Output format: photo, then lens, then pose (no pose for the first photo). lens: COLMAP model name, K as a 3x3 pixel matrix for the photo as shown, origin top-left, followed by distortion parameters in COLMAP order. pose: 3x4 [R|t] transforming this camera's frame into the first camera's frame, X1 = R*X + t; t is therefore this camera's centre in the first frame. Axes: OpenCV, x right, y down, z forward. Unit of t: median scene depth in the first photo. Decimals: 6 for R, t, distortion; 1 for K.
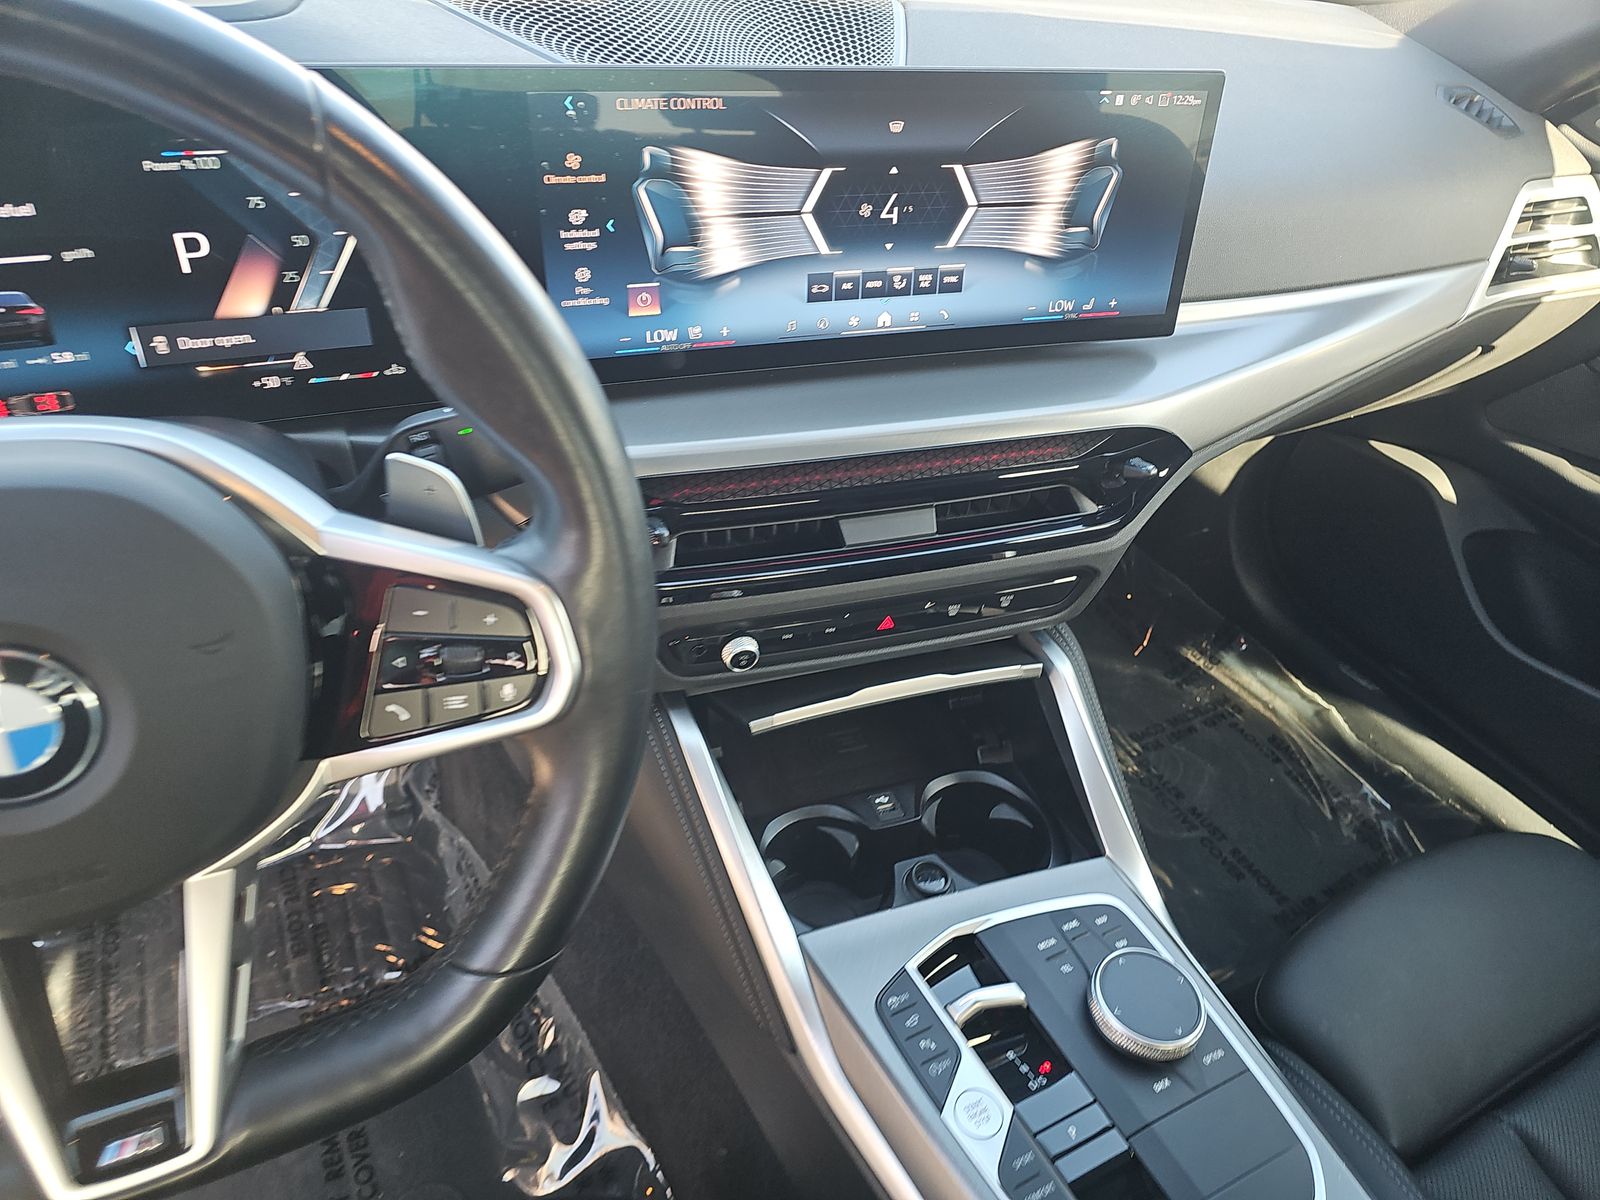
lens RADIAL K [[1061.3, 0, 783.8], [0, 1061.3, 607.5], [0, 0, 1]] dist [0.048879, -0.049018]
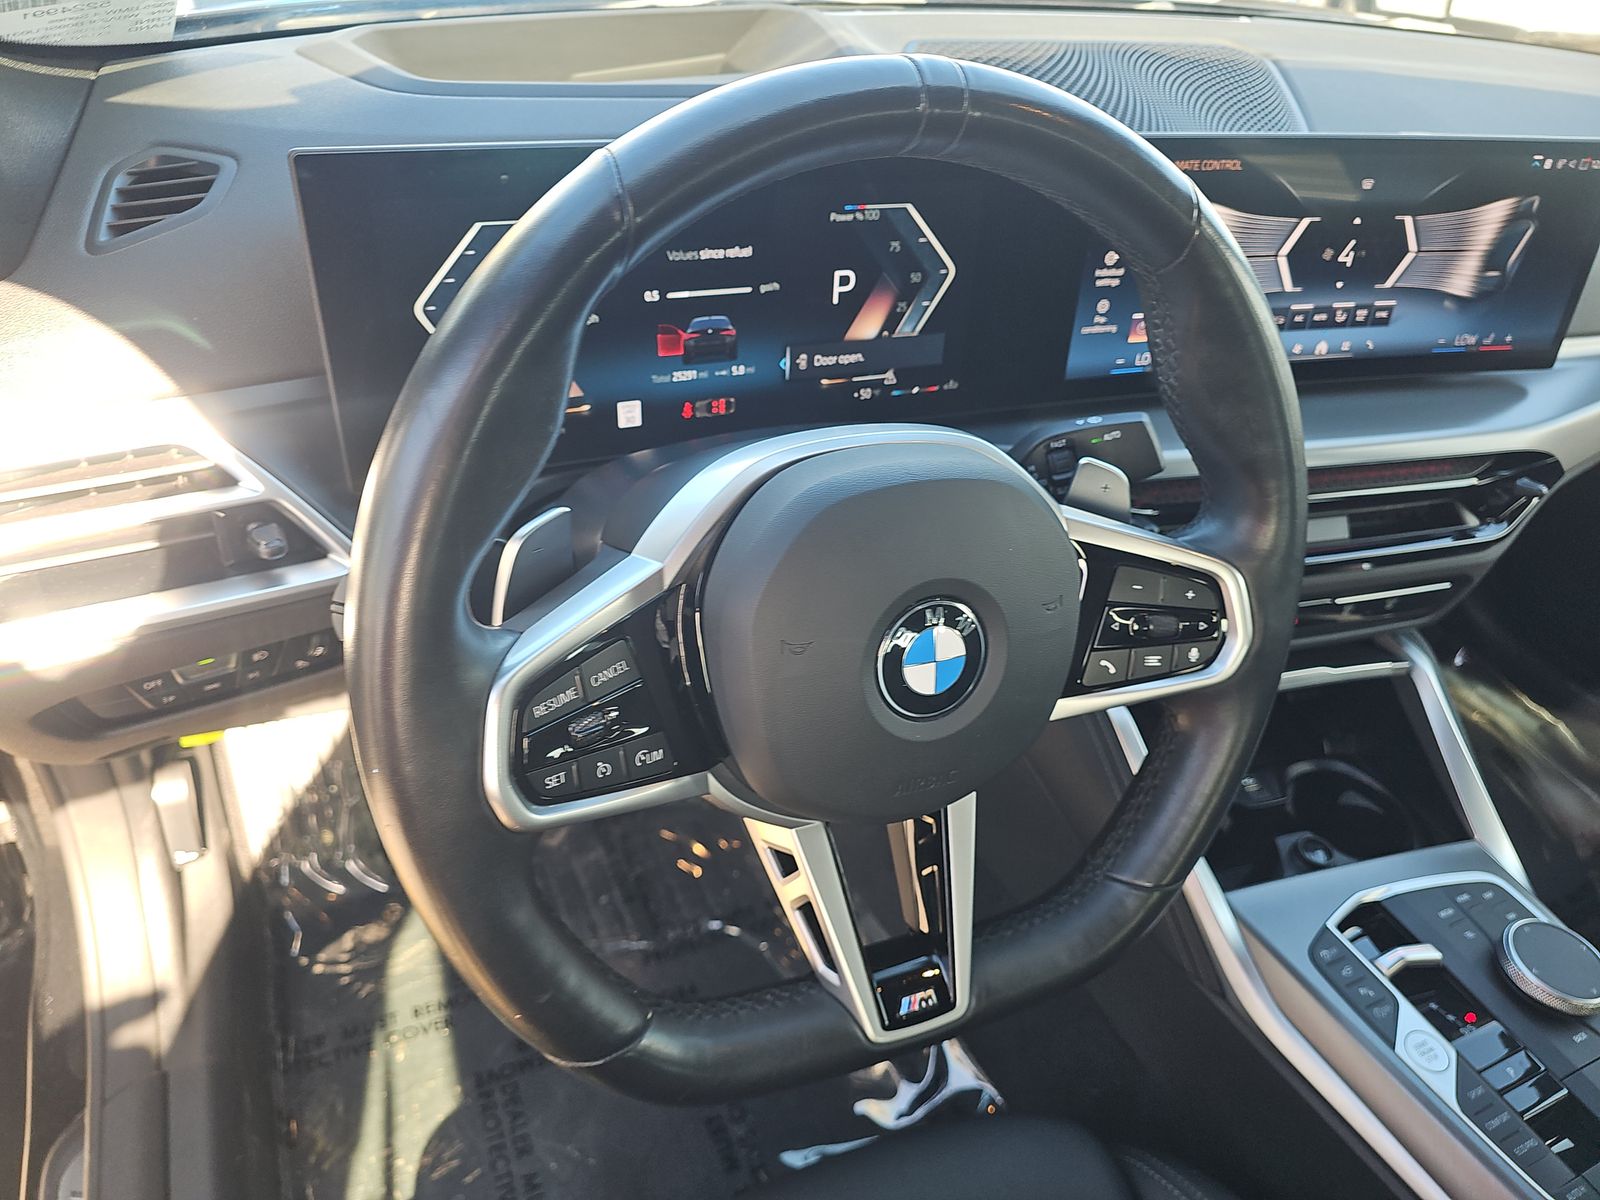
lens RADIAL K [[1061.3, 0, 784.9], [0, 1061.3, 593.5], [0, 0, 1]] dist [0.048879, -0.049018]
pose [[0.998315, 0.038932, -0.043027, -0.444680], [-0.039607, 0.999104, -0.014941, 0.030166], [0.042406, 0.016620, 0.998962, -0.164255]]
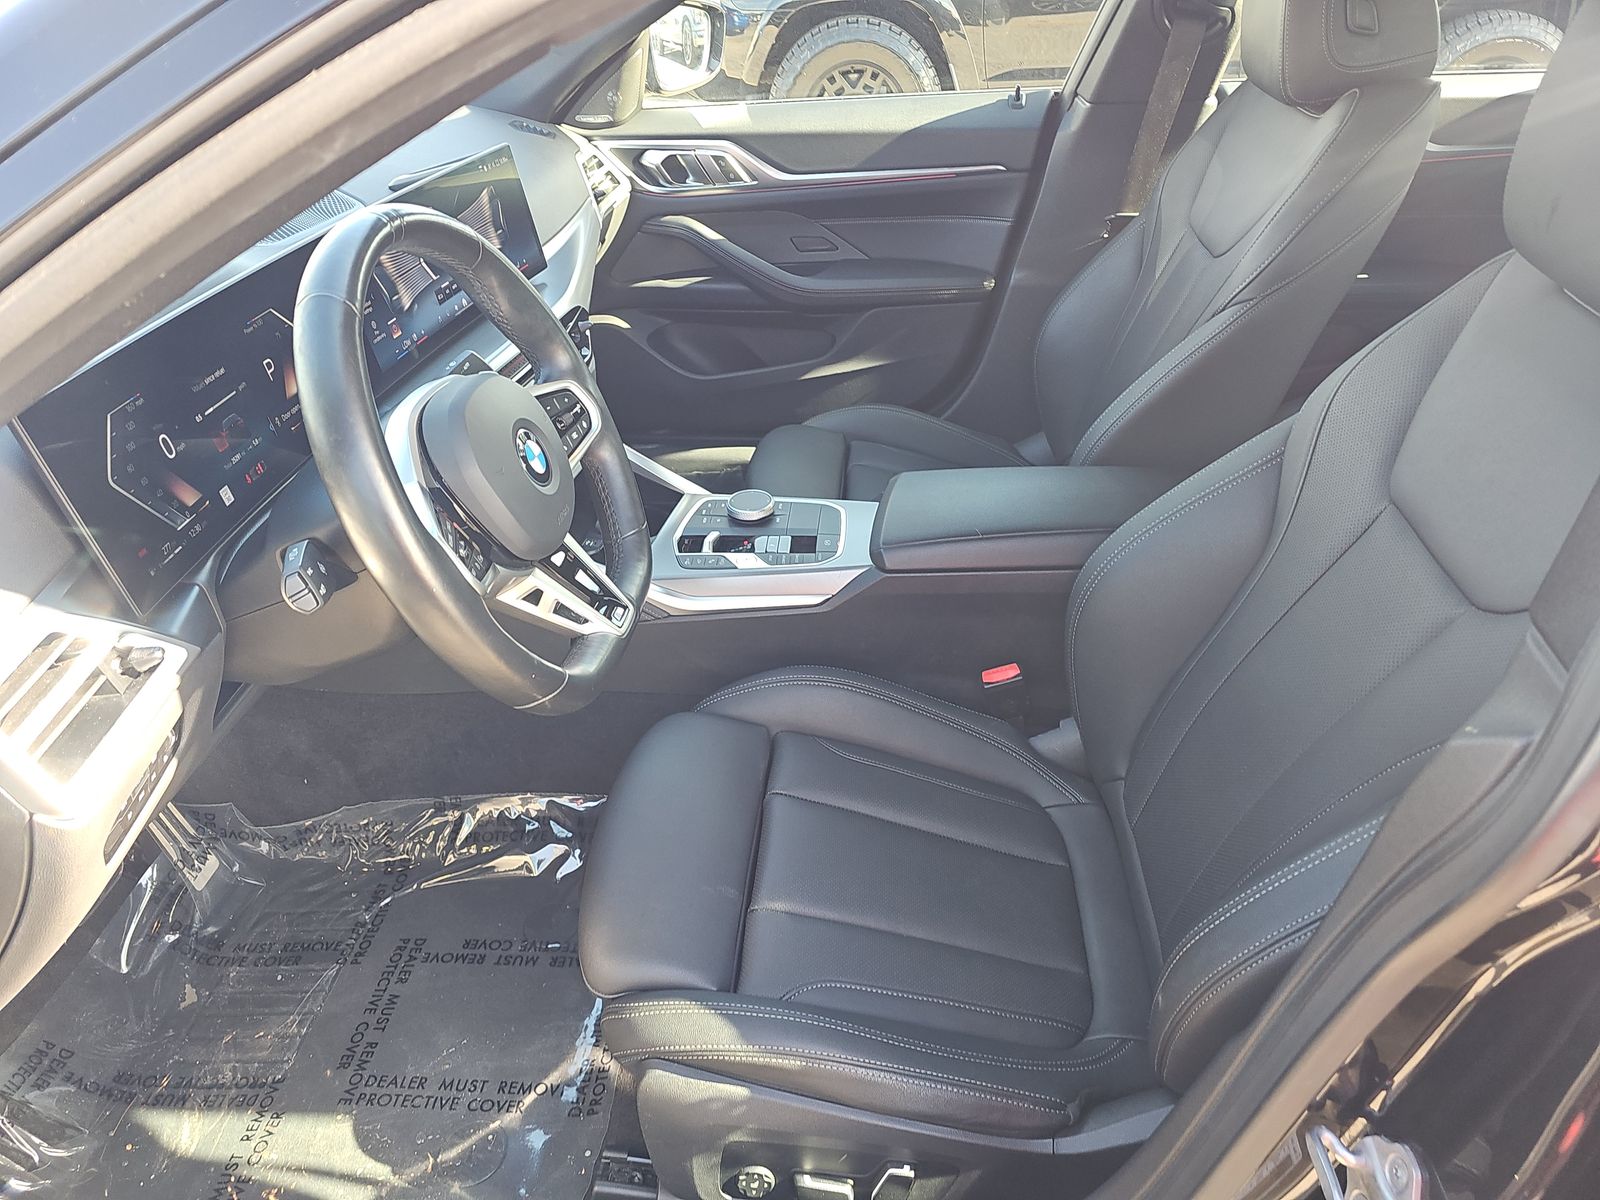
lens RADIAL K [[1061.3, 0, 811.6], [0, 1061.3, 595.5], [0, 0, 1]] dist [0.048879, -0.049018]
pose [[0.516205, -0.553619, 0.653482, -1.239144], [0.583869, 0.785693, 0.204409, 0.131169], [-0.626601, 0.276031, 0.728820, -0.726544]]
